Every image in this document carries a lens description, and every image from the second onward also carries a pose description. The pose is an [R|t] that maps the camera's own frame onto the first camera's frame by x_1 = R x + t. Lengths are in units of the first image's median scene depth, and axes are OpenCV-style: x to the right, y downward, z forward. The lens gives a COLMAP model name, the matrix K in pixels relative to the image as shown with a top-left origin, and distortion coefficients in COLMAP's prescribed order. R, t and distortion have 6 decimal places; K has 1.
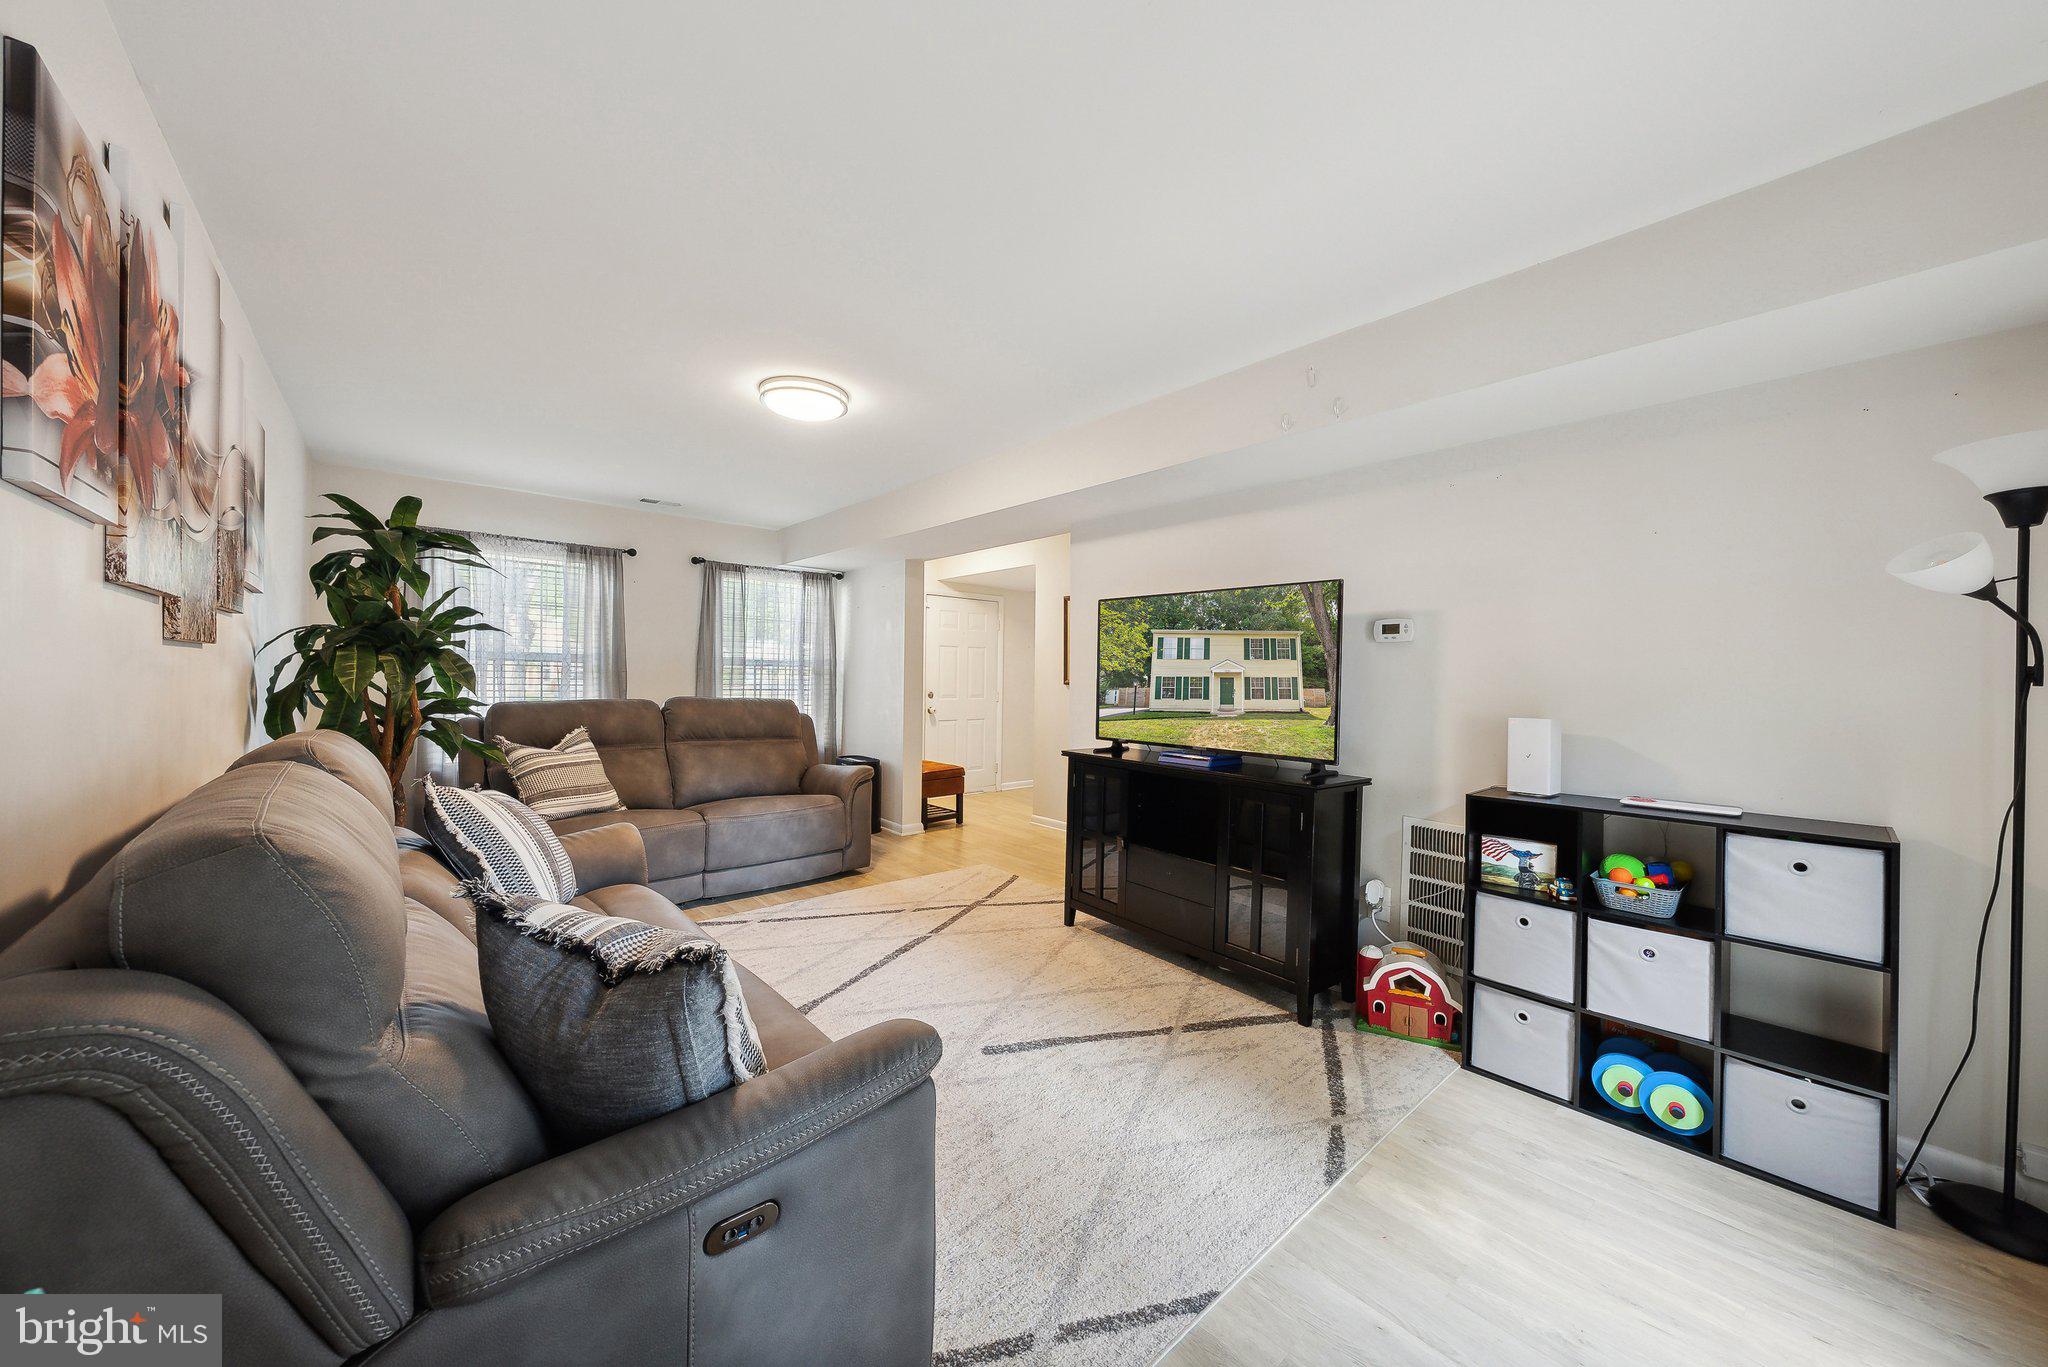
lens RADIAL K [[720.1, 0, 1024.0], [0, 720.1, 683.5], [0, 0, 1]] dist [-0.003122, -0.000168]
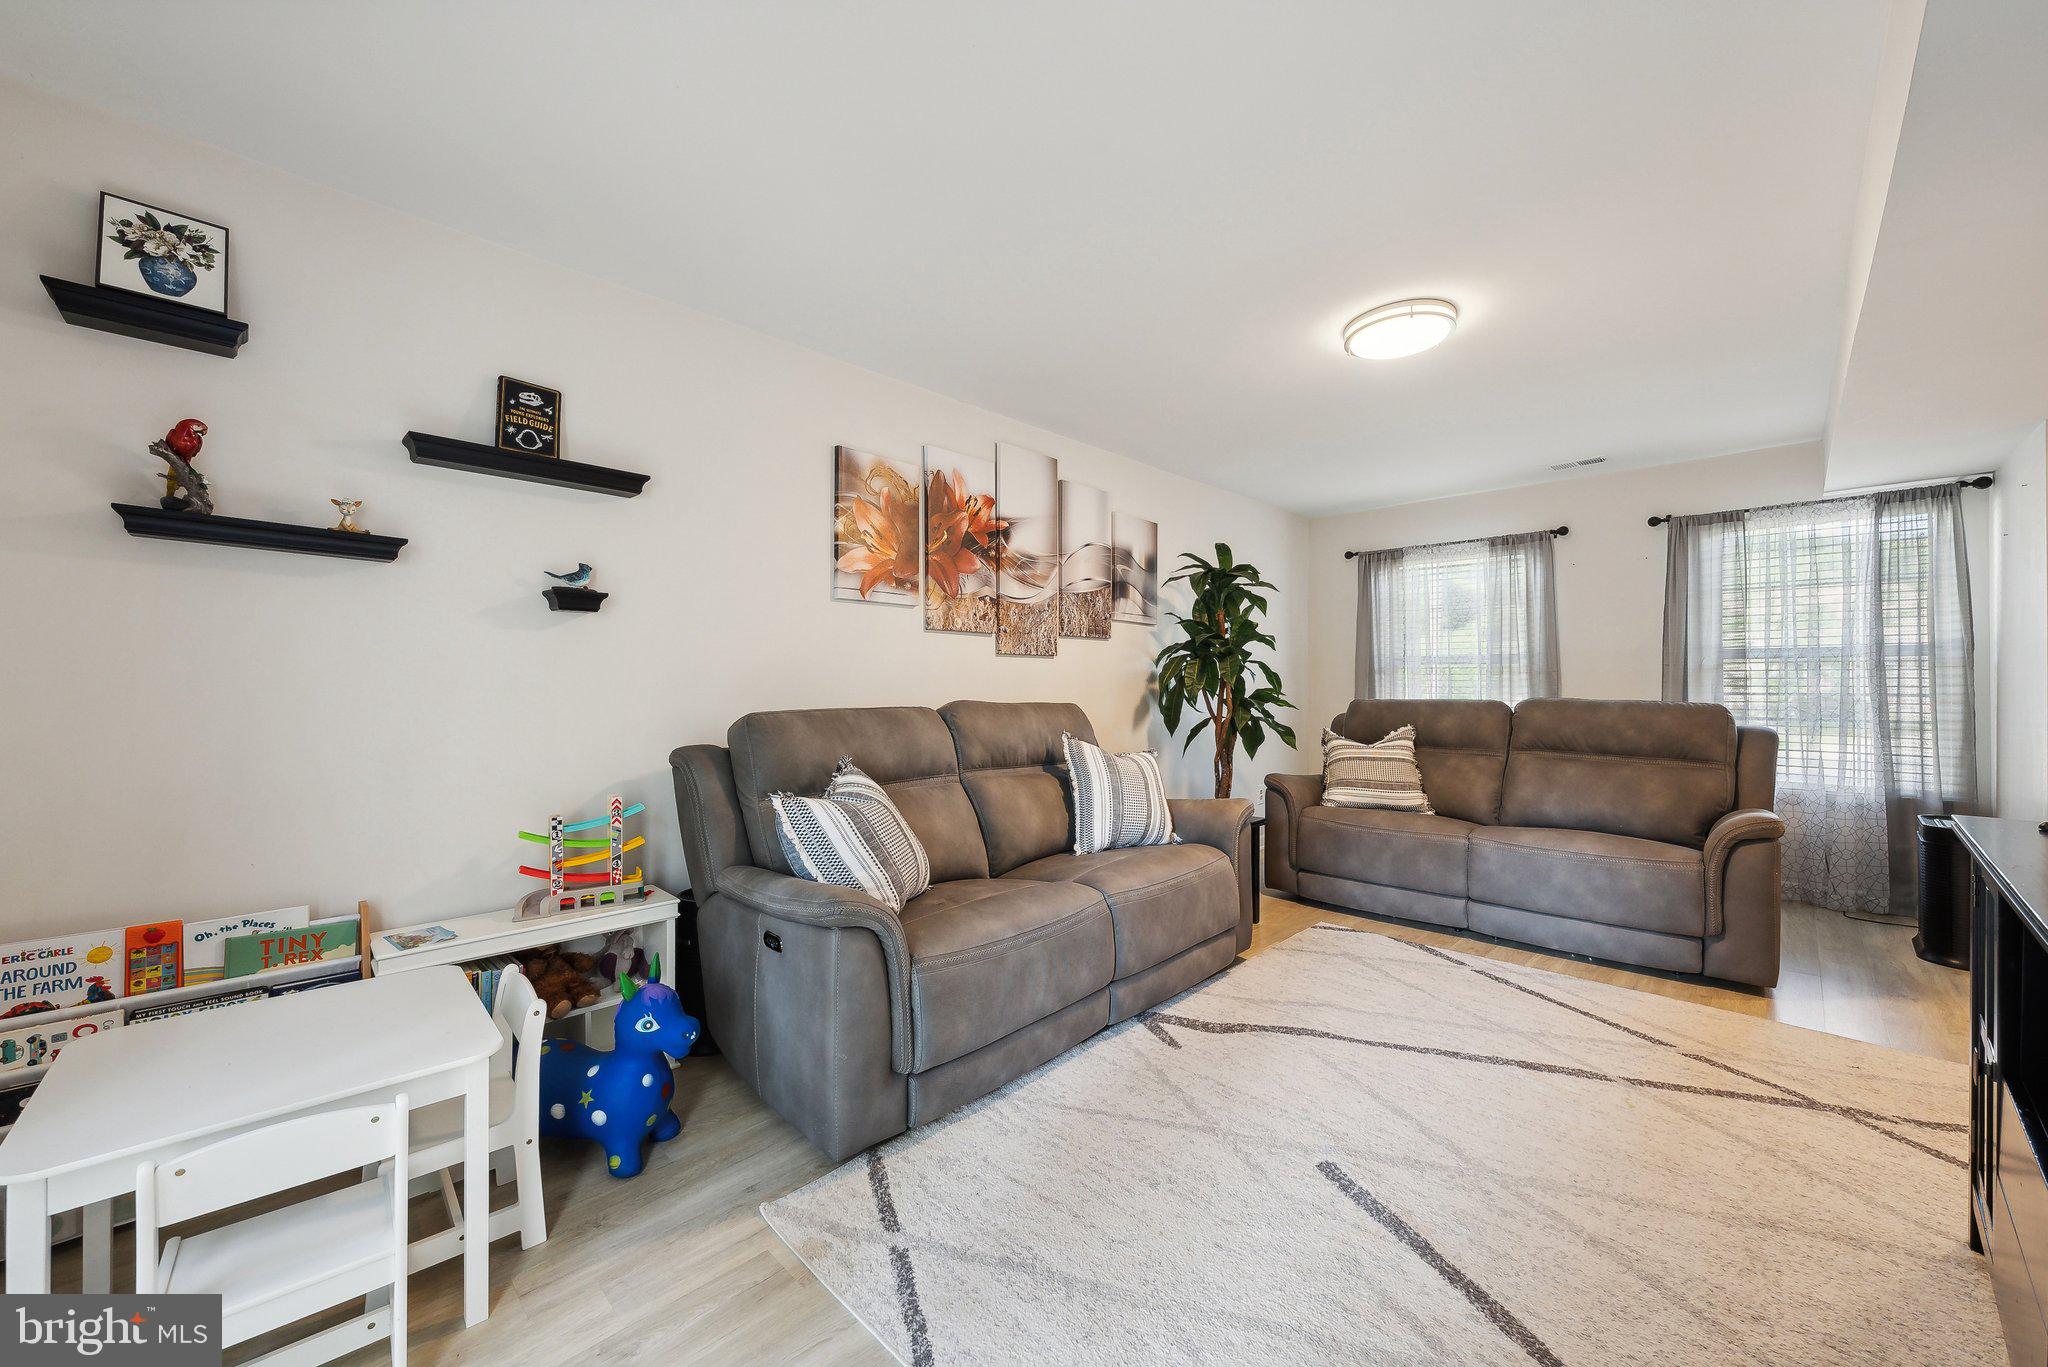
lens RADIAL K [[757.0, 0, 987.0], [0, 757.0, 686.2], [0, 0, 1]] dist [0.000716, 0.000035]
pose [[0.050419, -0.011847, -0.998658, 0.405689], [-0.008762, 0.999886, -0.012304, 0.023777], [0.998690, 0.009371, 0.050310, 0.359268]]
